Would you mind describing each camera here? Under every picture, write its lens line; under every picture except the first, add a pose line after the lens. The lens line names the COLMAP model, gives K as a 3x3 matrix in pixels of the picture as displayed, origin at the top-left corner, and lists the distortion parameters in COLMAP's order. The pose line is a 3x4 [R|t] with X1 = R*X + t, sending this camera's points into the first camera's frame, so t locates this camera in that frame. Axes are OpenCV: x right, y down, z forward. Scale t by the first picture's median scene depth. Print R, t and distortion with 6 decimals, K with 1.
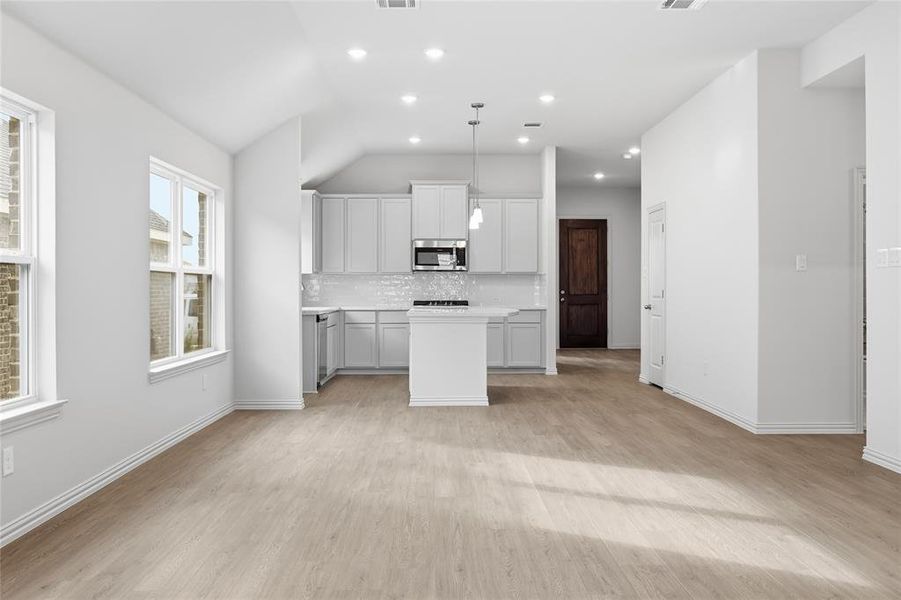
lens RADIAL K [[757.7, 0, 455.2], [0, 757.7, 287.6], [0, 0, 1]] dist [0.028768, -0.011411]
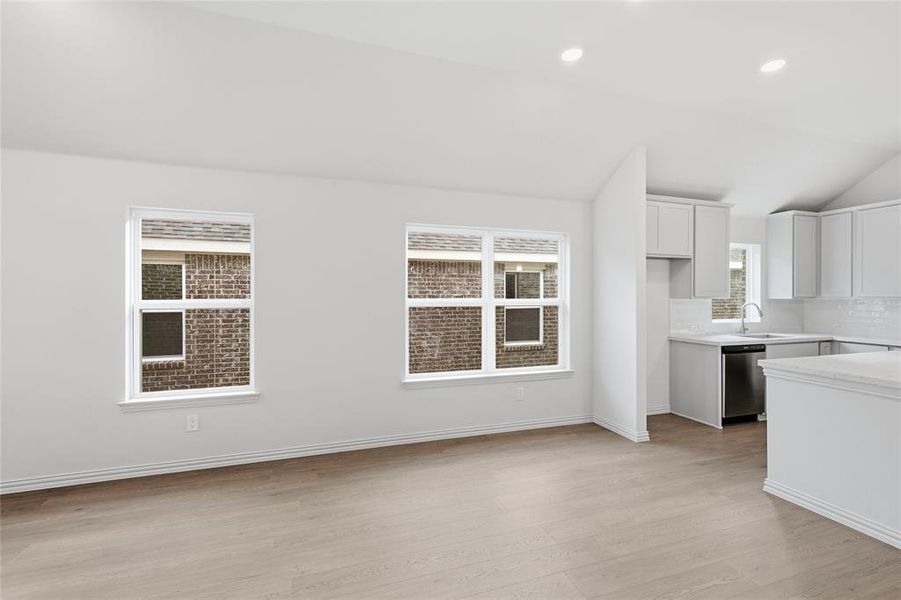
lens RADIAL K [[415.1, 0, 454.8], [0, 415.1, 294.4], [0, 0, 1]] dist [0.004990, -0.000256]
pose [[0.313243, -0.003823, -0.949665, 0.169821], [-0.001315, 0.999989, -0.004459, -0.020989], [0.949672, 0.002645, 0.313234, 0.429400]]
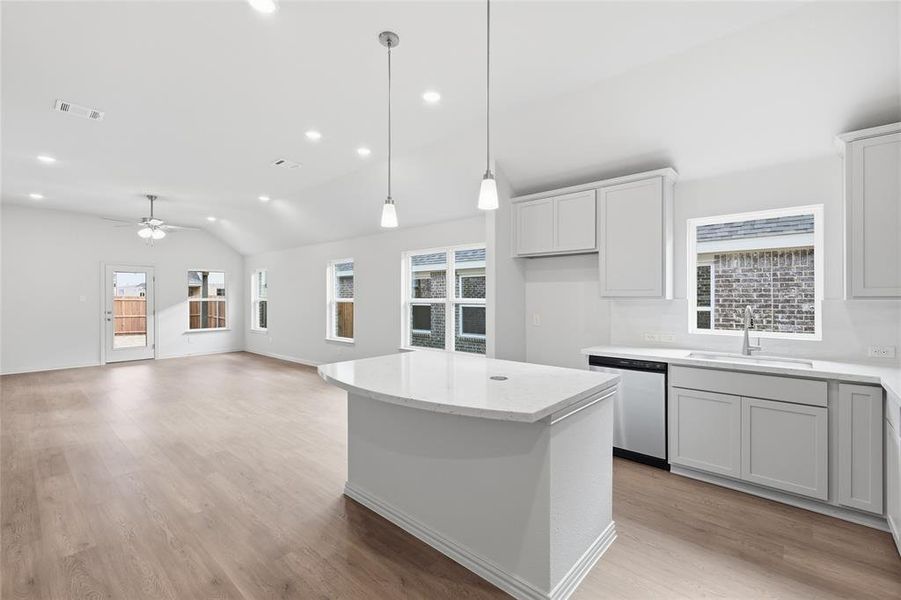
lens RADIAL K [[392.0, 0, 454.5], [0, 392.0, 296.5], [0, 0, 1]] dist [-0.000923, 0.000274]
pose [[-0.679120, 0.002028, -0.734024, 0.177355], [0.002412, 0.999997, 0.000532, -0.021348], [0.734023, -0.001409, -0.679123, 0.968915]]
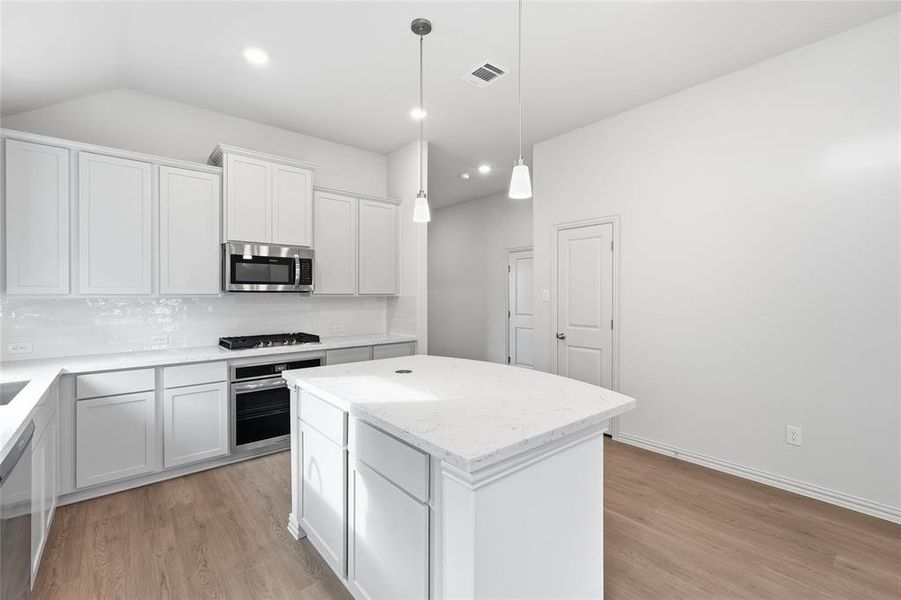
lens RADIAL K [[398.3, 0, 453.4], [0, 398.3, 296.2], [0, 0, 1]] dist [0.004137, 0.000232]
pose [[0.780409, -0.003484, 0.625260, -0.116654], [-0.000583, 0.999980, 0.006299, -0.021521], [-0.625270, -0.005280, 0.780391, 0.645977]]
